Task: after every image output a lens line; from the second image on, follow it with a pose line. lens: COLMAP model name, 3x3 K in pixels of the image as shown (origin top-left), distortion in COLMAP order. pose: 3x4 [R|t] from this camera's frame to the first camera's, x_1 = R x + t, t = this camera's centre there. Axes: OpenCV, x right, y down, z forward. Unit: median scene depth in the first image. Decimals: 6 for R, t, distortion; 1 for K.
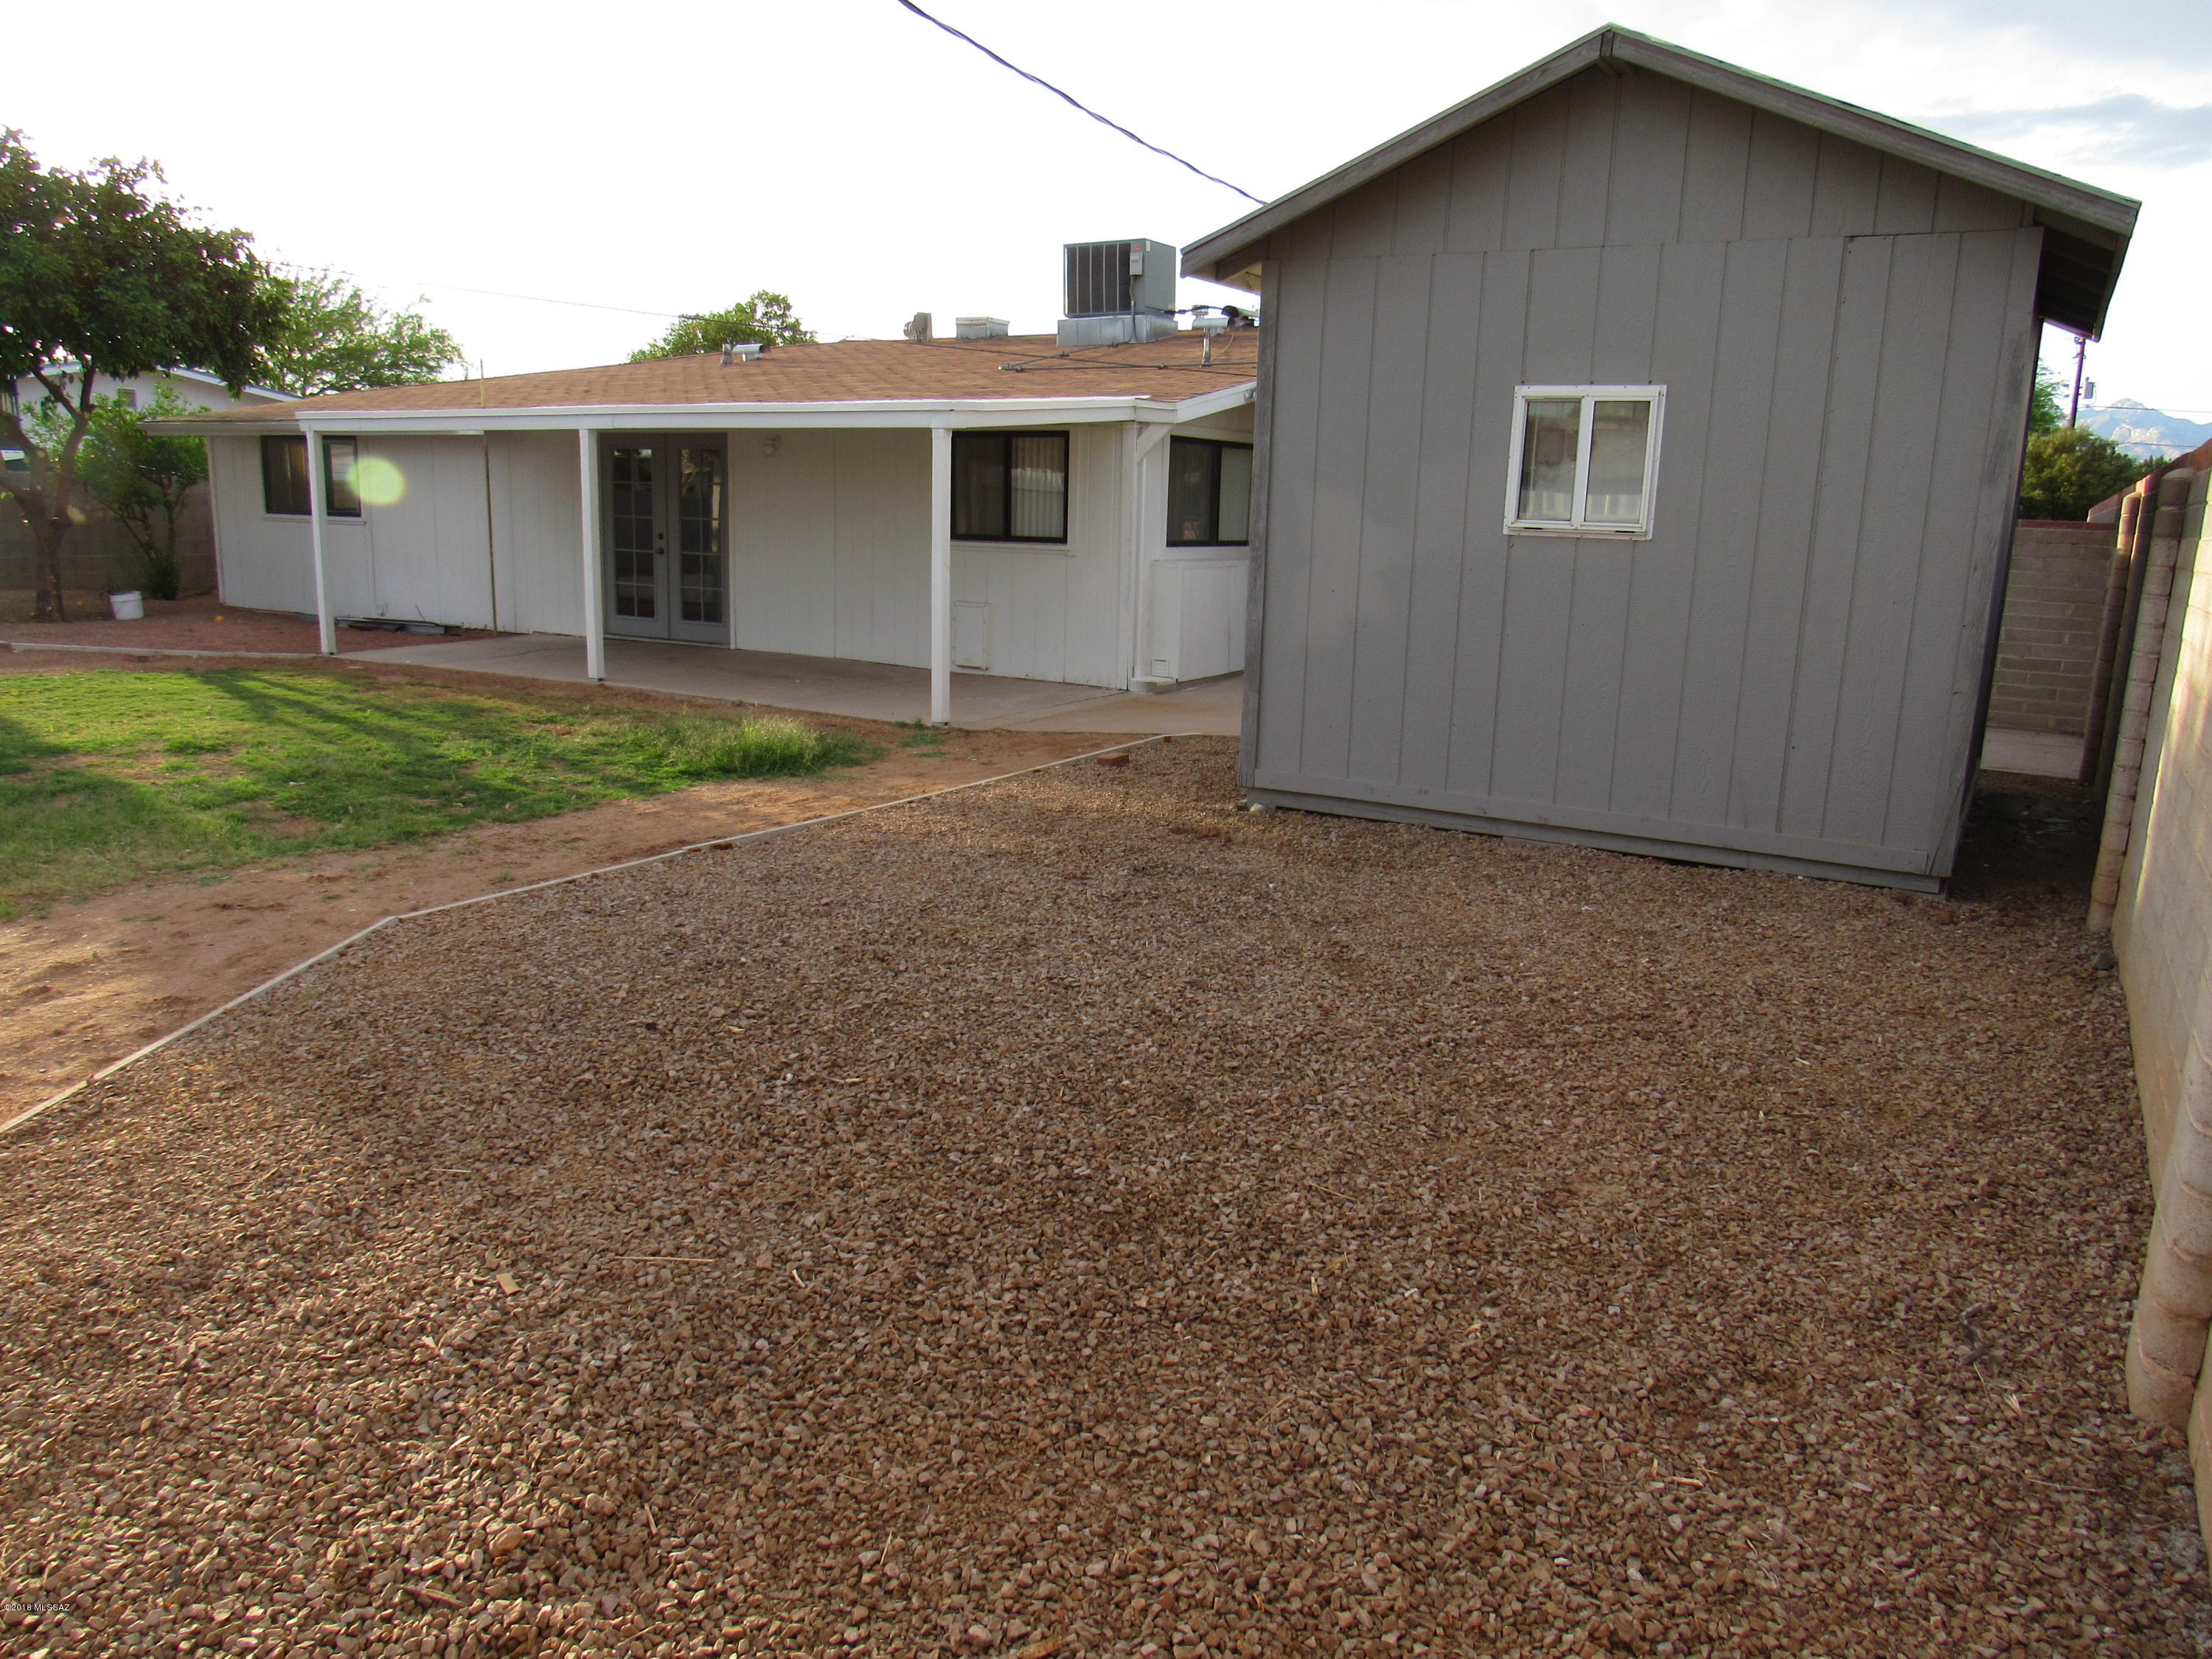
lens RADIAL K [[1589.5, 0, 1088.1], [0, 1589.5, 826.7], [0, 0, 1]] dist [-0.026468, 0.010161]
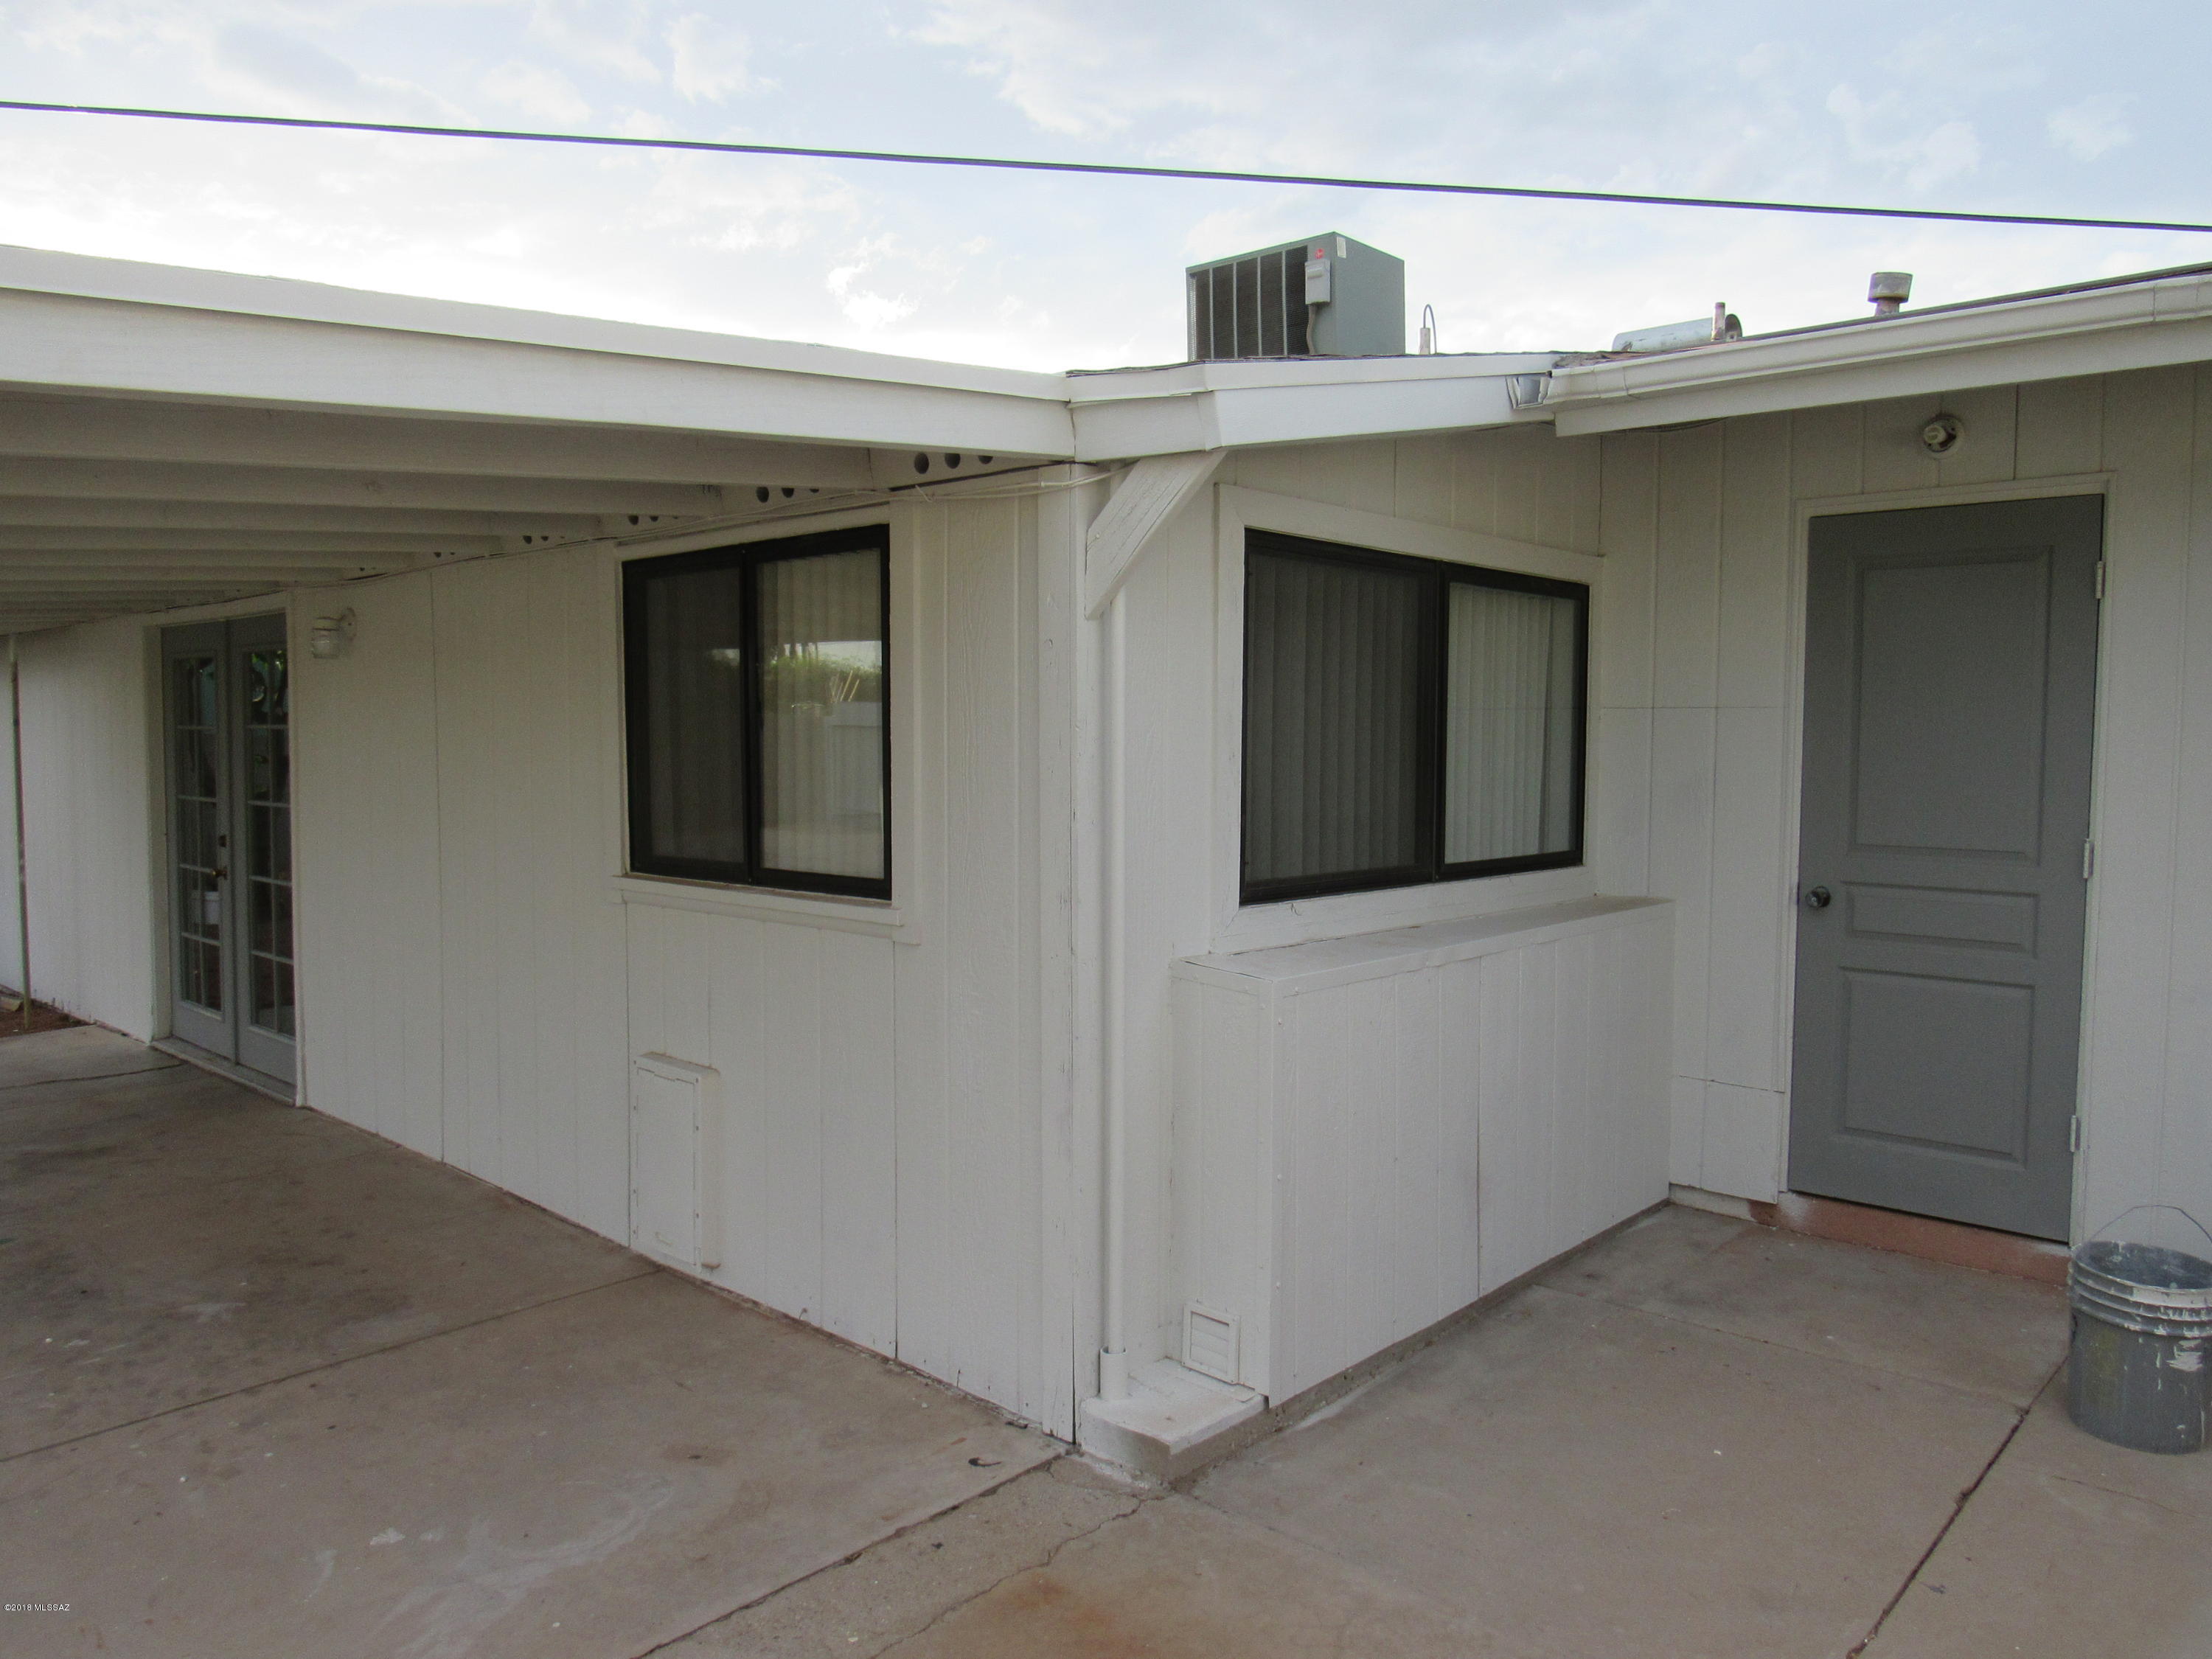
lens RADIAL K [[1589.5, 0, 1088.1], [0, 1589.5, 826.7], [0, 0, 1]] dist [-0.026468, 0.010161]
pose [[0.980597, -0.005179, -0.195968, 0.139655], [-0.023114, 0.989623, -0.141815, -0.264100], [0.194669, 0.143593, 0.970302, 1.267530]]
